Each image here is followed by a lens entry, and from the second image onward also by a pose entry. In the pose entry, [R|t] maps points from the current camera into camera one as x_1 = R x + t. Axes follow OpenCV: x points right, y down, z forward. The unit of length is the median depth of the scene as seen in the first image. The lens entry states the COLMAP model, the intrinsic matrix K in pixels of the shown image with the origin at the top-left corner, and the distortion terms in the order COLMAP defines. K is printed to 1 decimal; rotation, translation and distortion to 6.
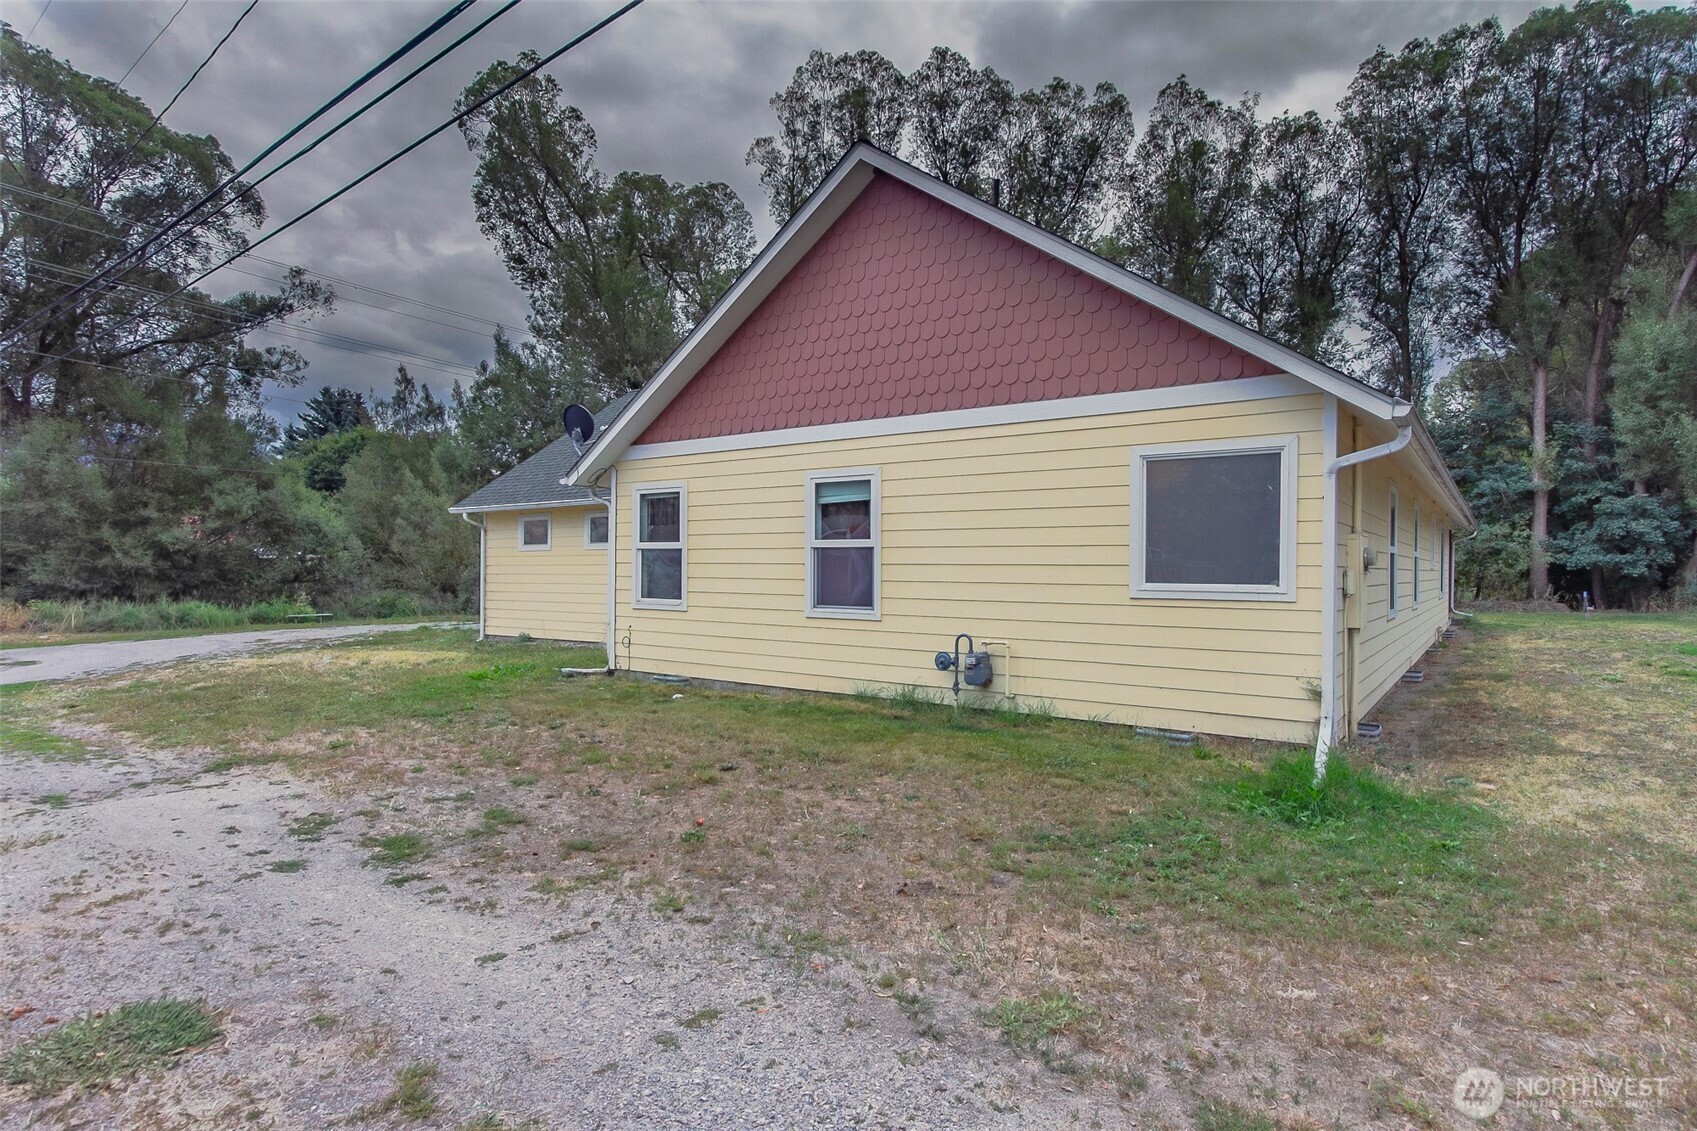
lens RADIAL K [[896.0, 0, 853.5], [0, 896.0, 573.1], [0, 0, 1]] dist [0.002055, 0.000587]
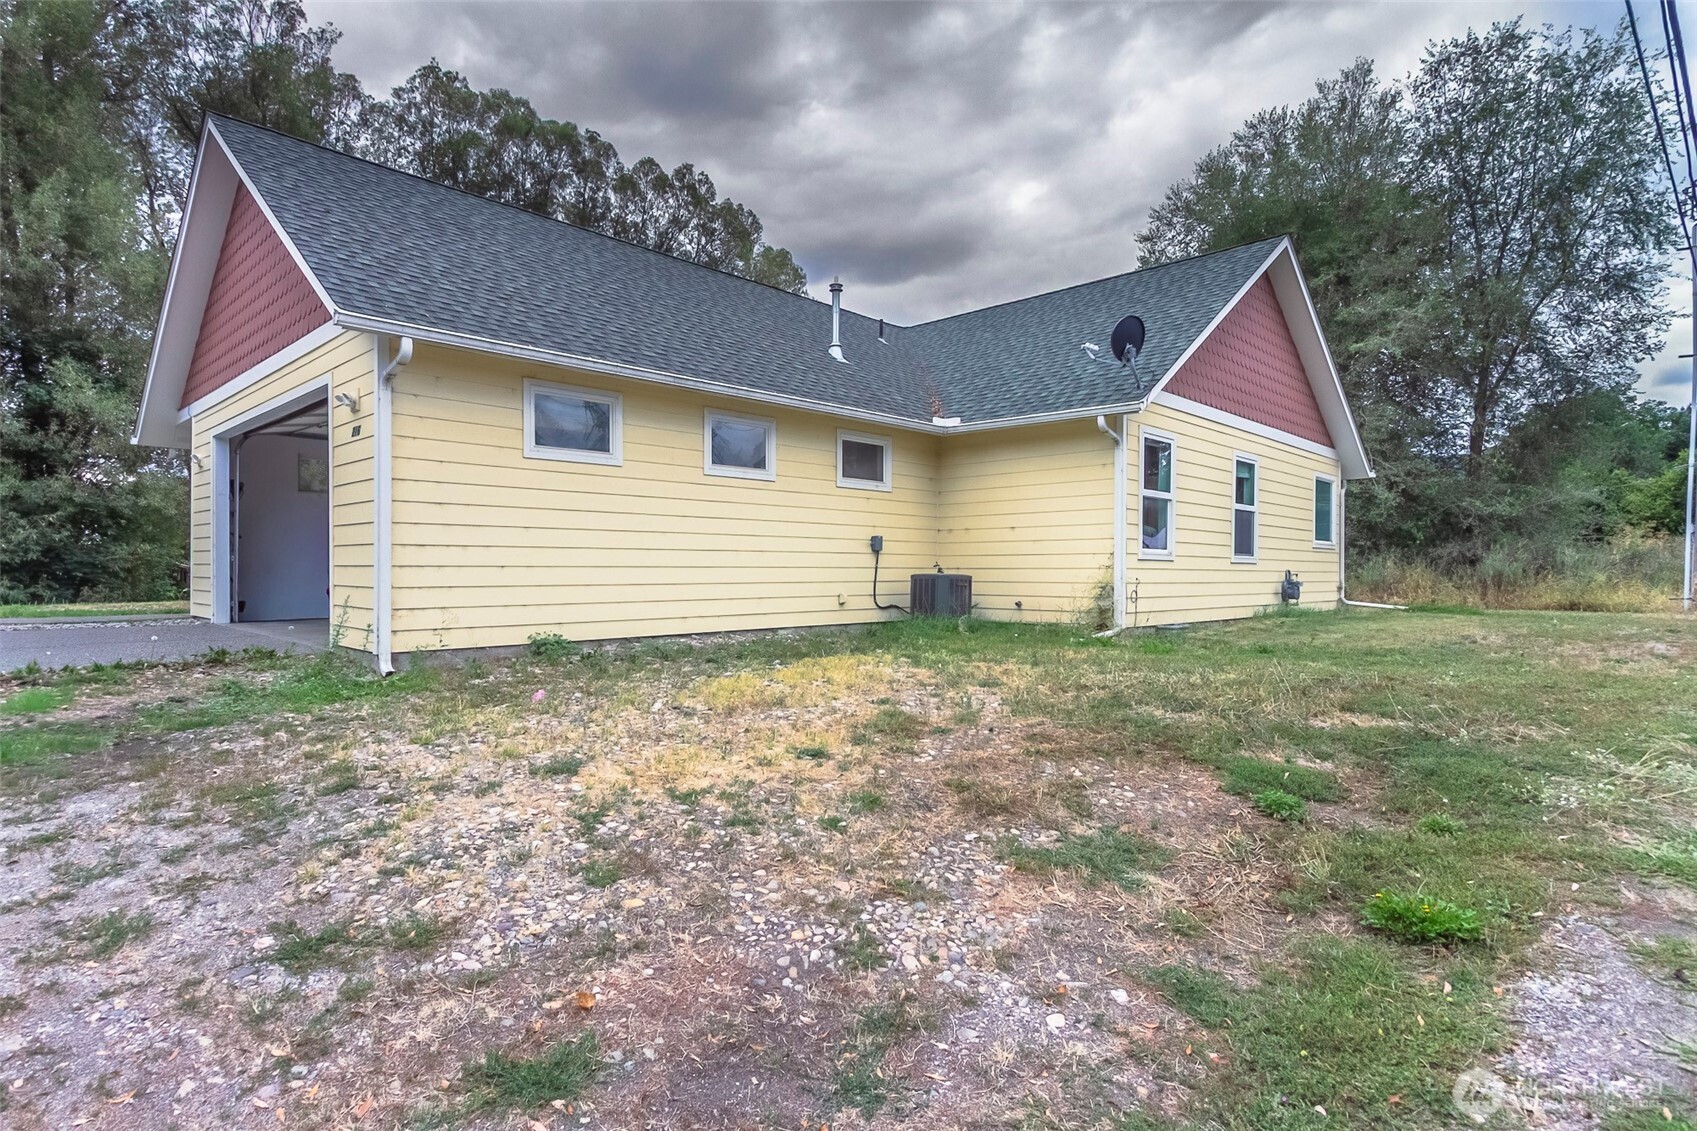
lens RADIAL K [[896.0, 0, 853.5], [0, 896.0, 573.1], [0, 0, 1]] dist [0.002055, 0.000587]
pose [[0.141427, -0.000791, 0.989948, -1.420817], [-0.001147, 0.999999, 0.000963, 0.063808], [-0.989948, -0.001272, 0.141426, 1.369611]]
